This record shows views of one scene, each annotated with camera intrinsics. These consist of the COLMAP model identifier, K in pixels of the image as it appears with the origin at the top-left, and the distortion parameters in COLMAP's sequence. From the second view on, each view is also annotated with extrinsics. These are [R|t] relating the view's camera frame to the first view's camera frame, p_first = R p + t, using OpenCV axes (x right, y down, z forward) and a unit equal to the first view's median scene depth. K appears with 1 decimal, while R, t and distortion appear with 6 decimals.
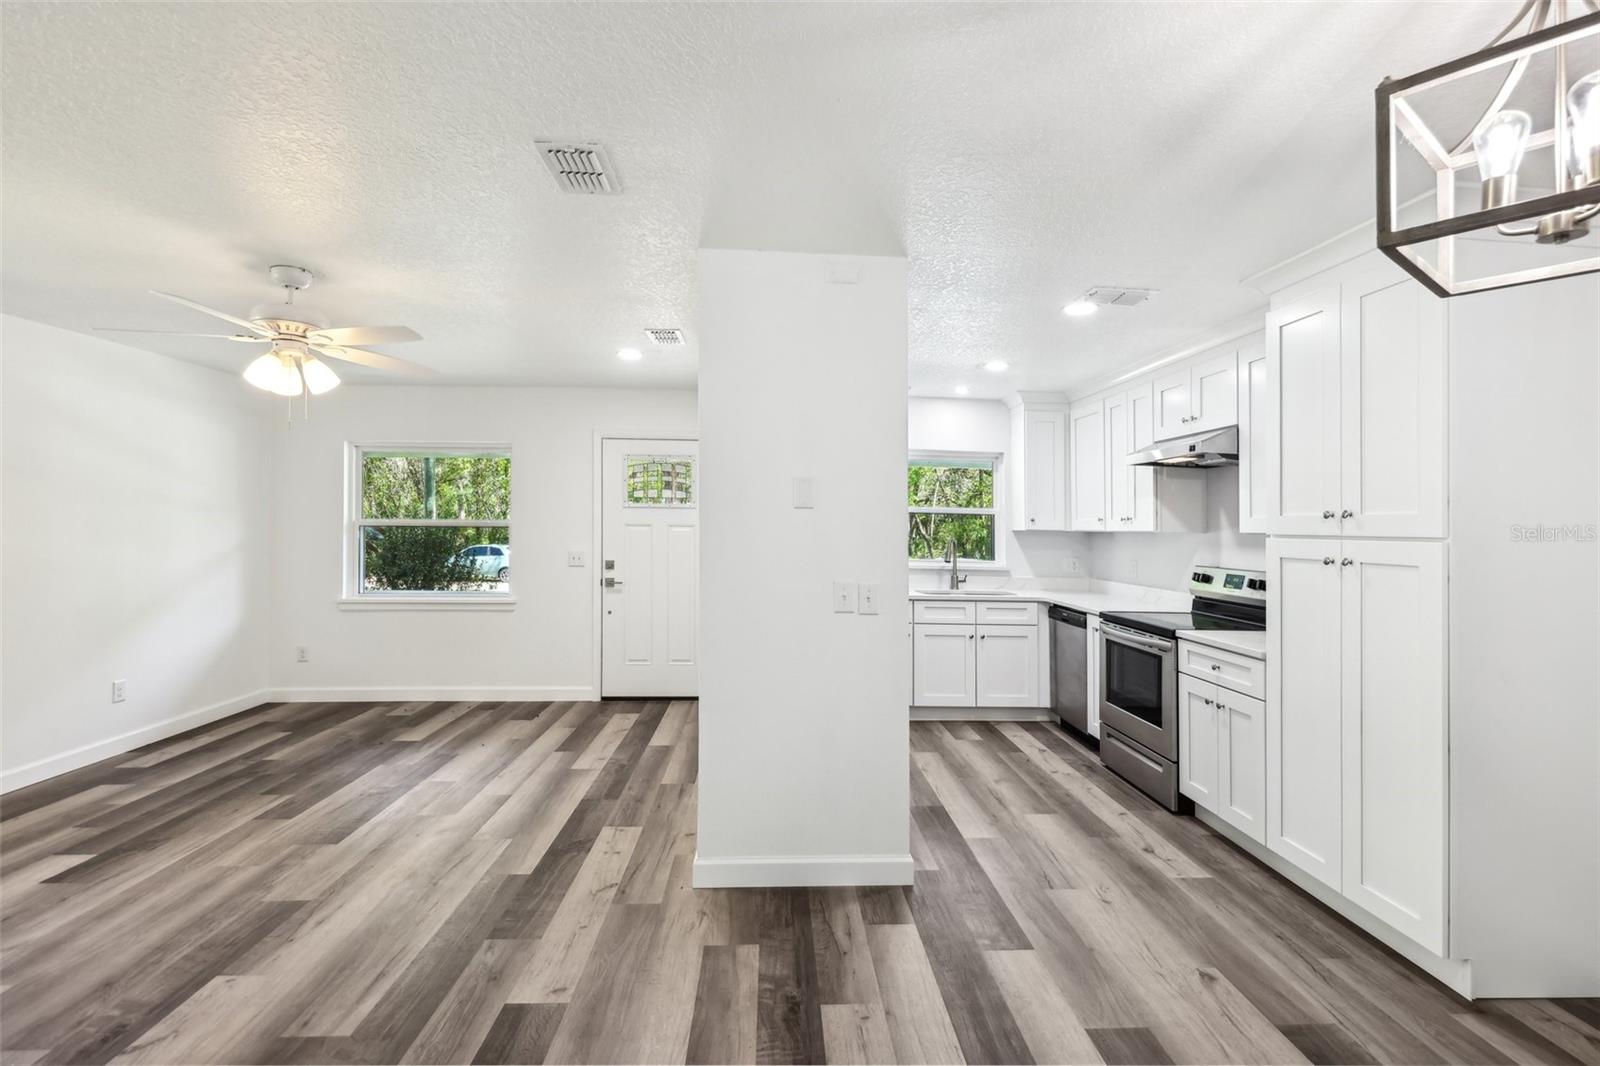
lens RADIAL K [[706.7, 0, 800.0], [0, 706.7, 512.7], [0, 0, 1]] dist [0.010657, -0.004880]
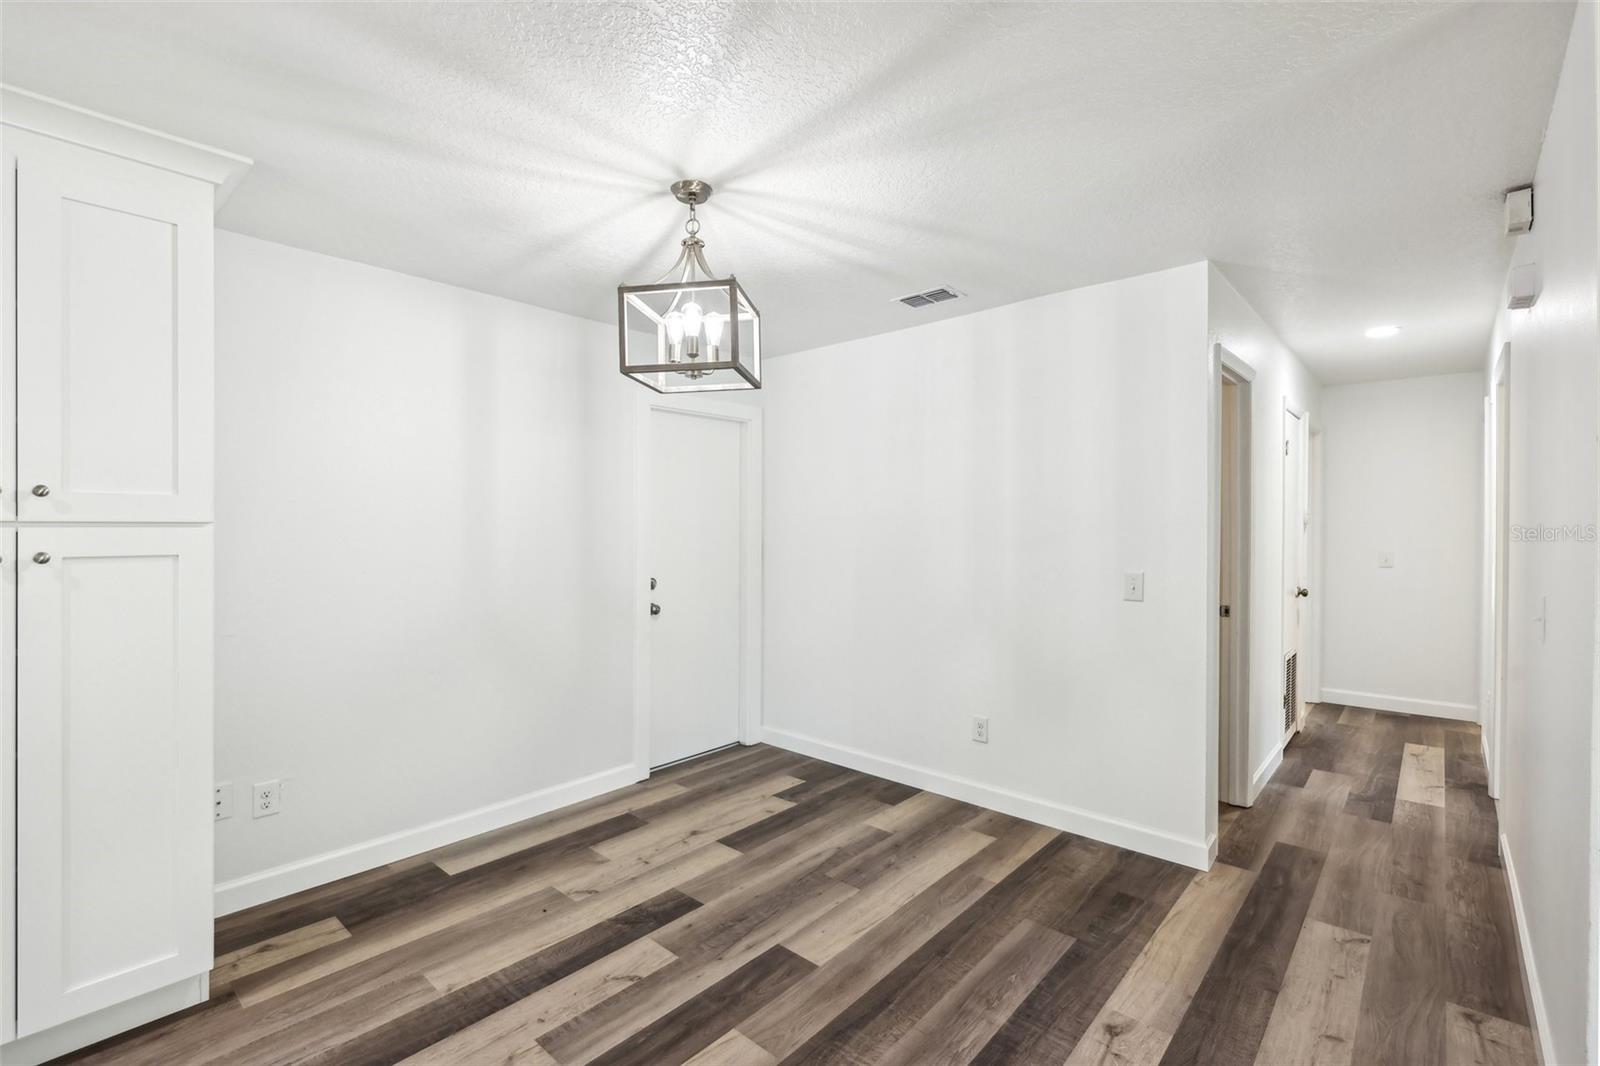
lens RADIAL K [[706.7, 0, 794.3], [0, 706.7, 529.1], [0, 0, 1]] dist [0.010657, -0.004880]
pose [[-0.708494, -0.015046, 0.705556, -0.194589], [-0.026743, 0.999627, -0.005537, 0.018067], [-0.705210, -0.022791, -0.708632, 0.737449]]
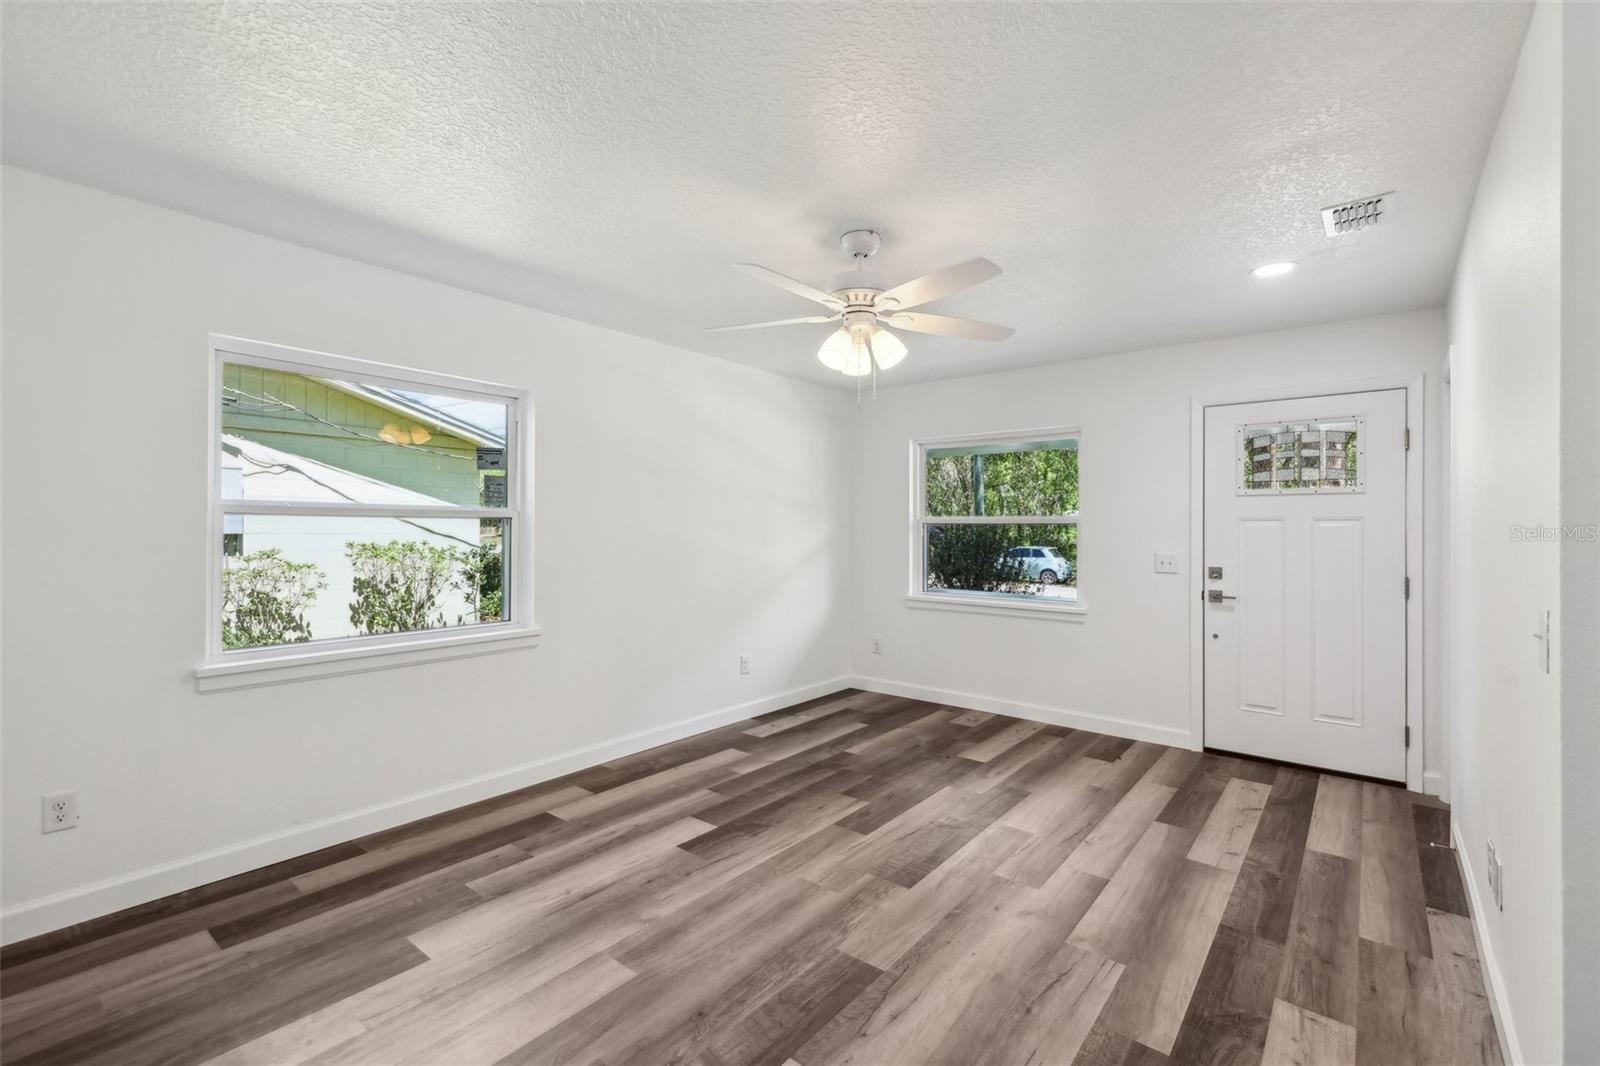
lens RADIAL K [[706.7, 0, 796.9], [0, 706.7, 537.5], [0, 0, 1]] dist [0.010657, -0.004880]
pose [[0.747822, 0.006304, -0.663870, -0.177988], [0.015025, 0.999538, 0.026416, 0.019030], [0.663730, -0.029729, 0.747382, 0.266734]]
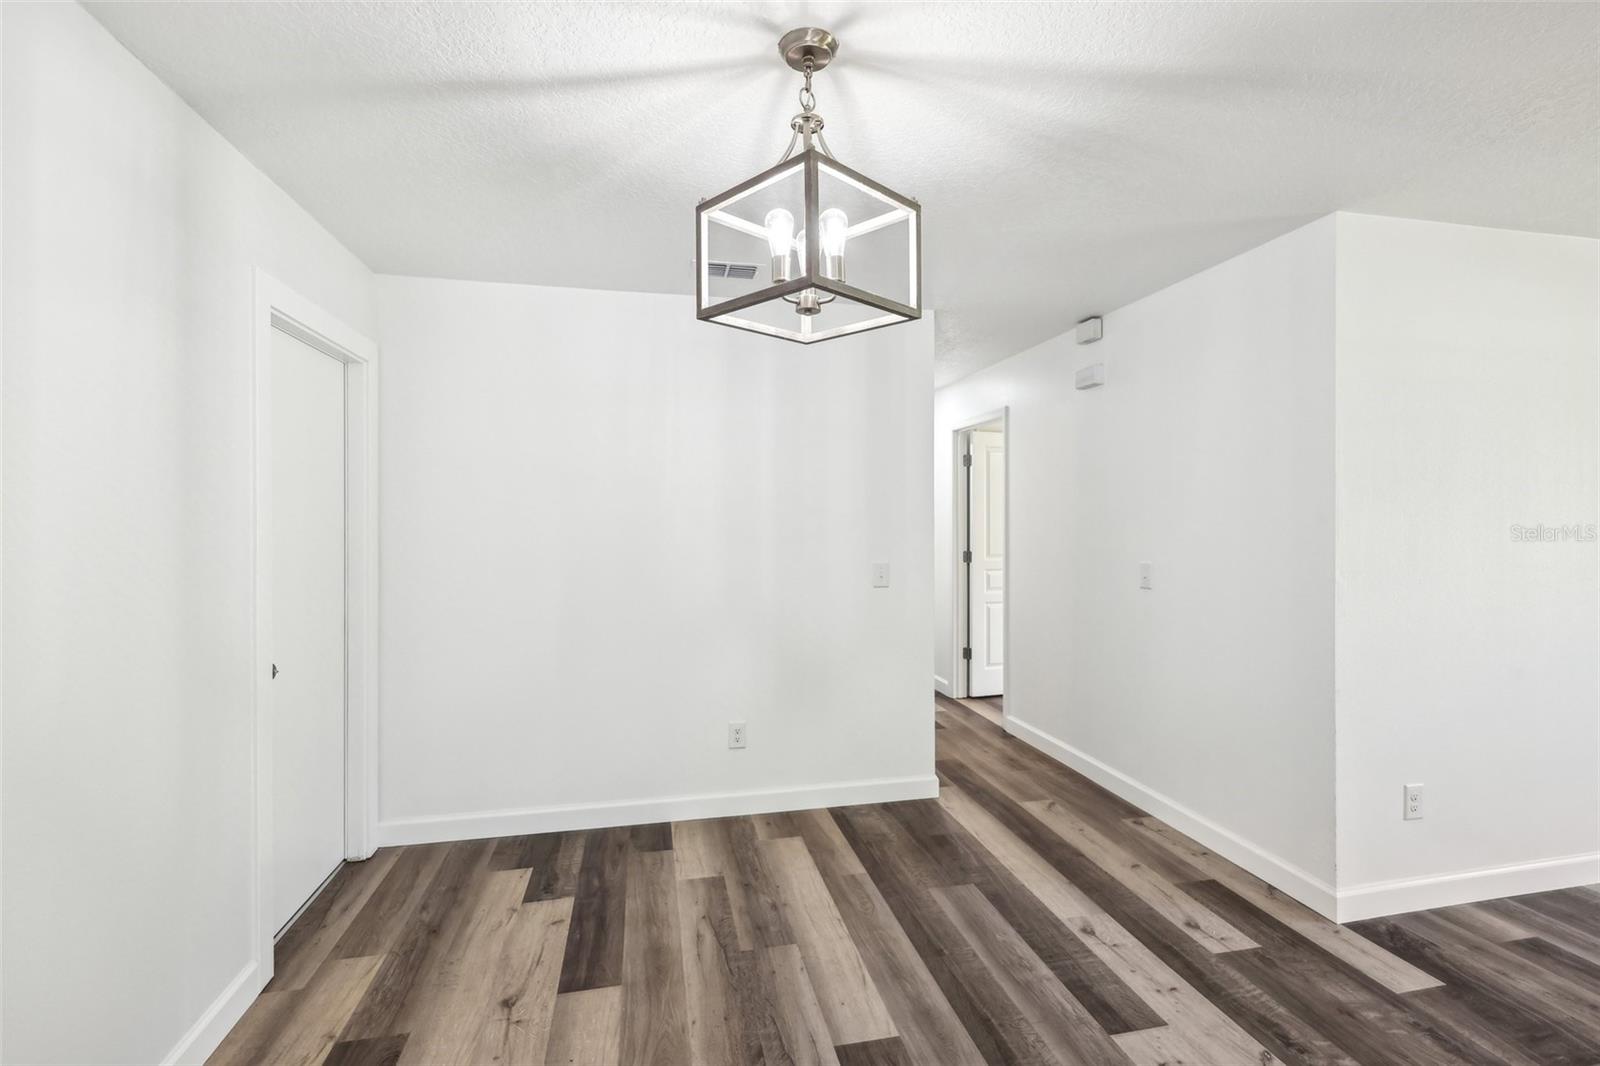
lens RADIAL K [[706.7, 0, 793.8], [0, 706.7, 520.4], [0, 0, 1]] dist [0.010657, -0.004880]
pose [[-0.987364, -0.010154, -0.158143, 0.436480], [-0.005167, 0.999477, -0.031908, 0.030943], [0.158385, -0.030688, -0.986900, 0.799996]]
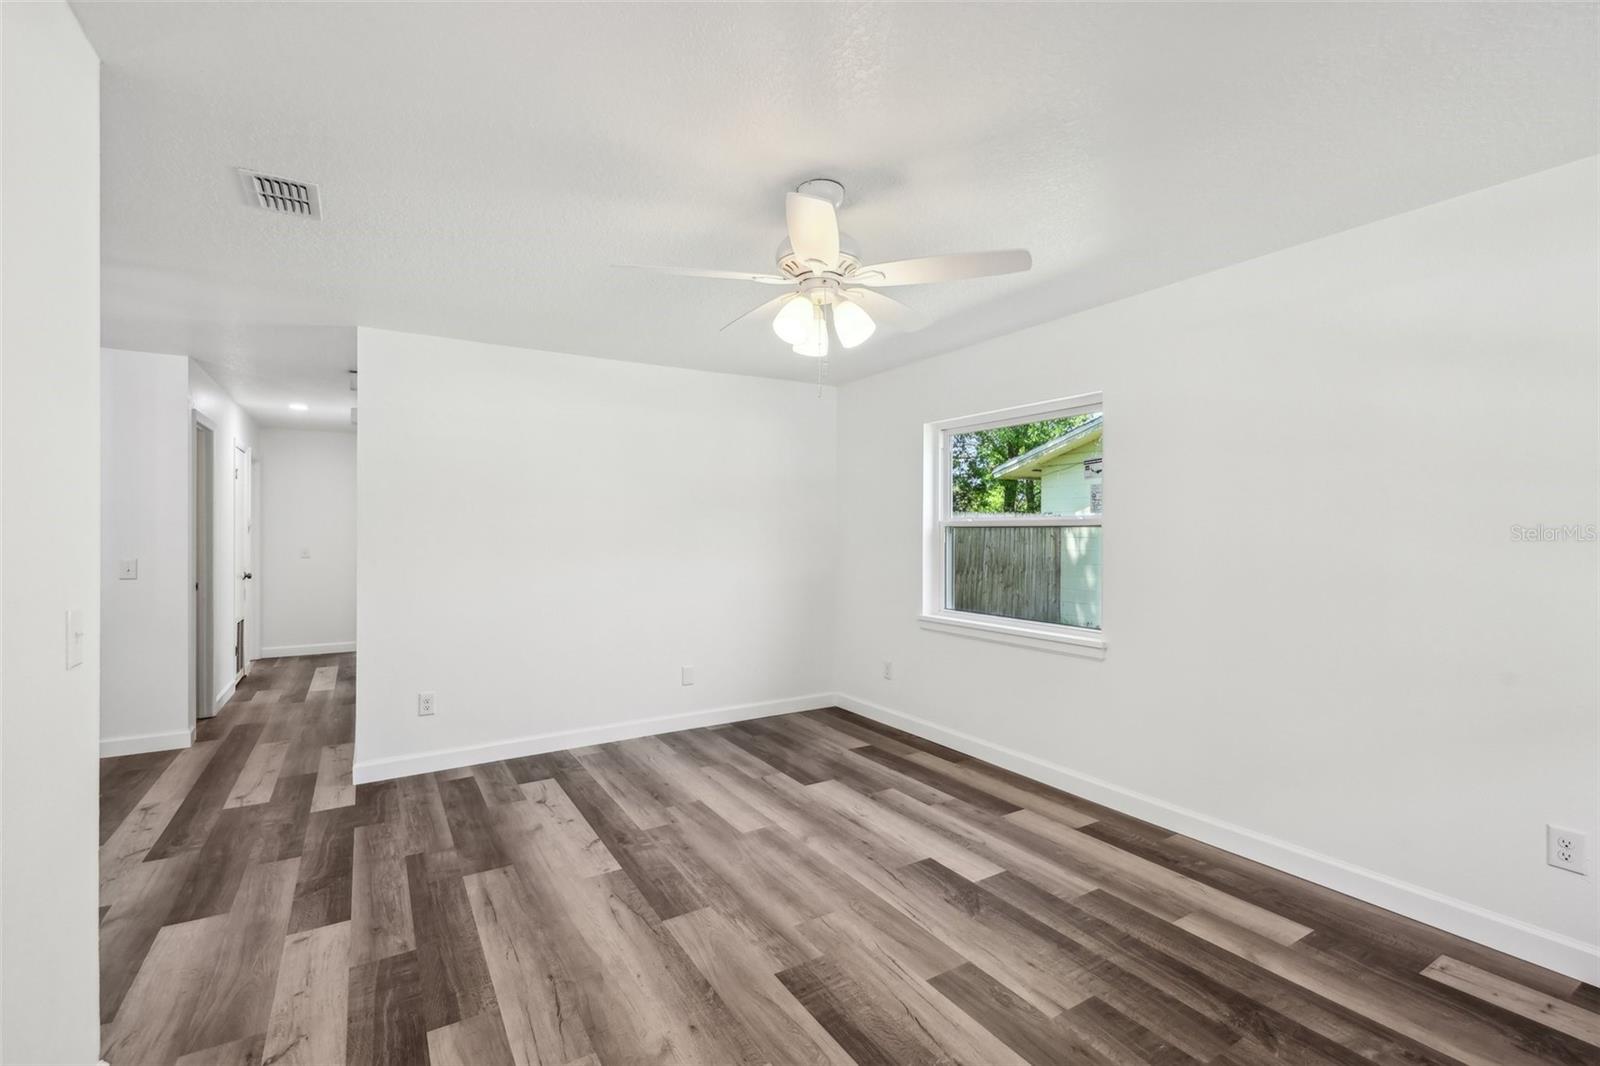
lens RADIAL K [[706.7, 0, 801.0], [0, 706.7, 528.8], [0, 0, 1]] dist [0.010657, -0.004880]
pose [[-0.874534, -0.007273, -0.484910, -0.306379], [0.006549, 0.999619, -0.026803, 0.040627], [0.484920, -0.026616, -0.874153, 1.514773]]
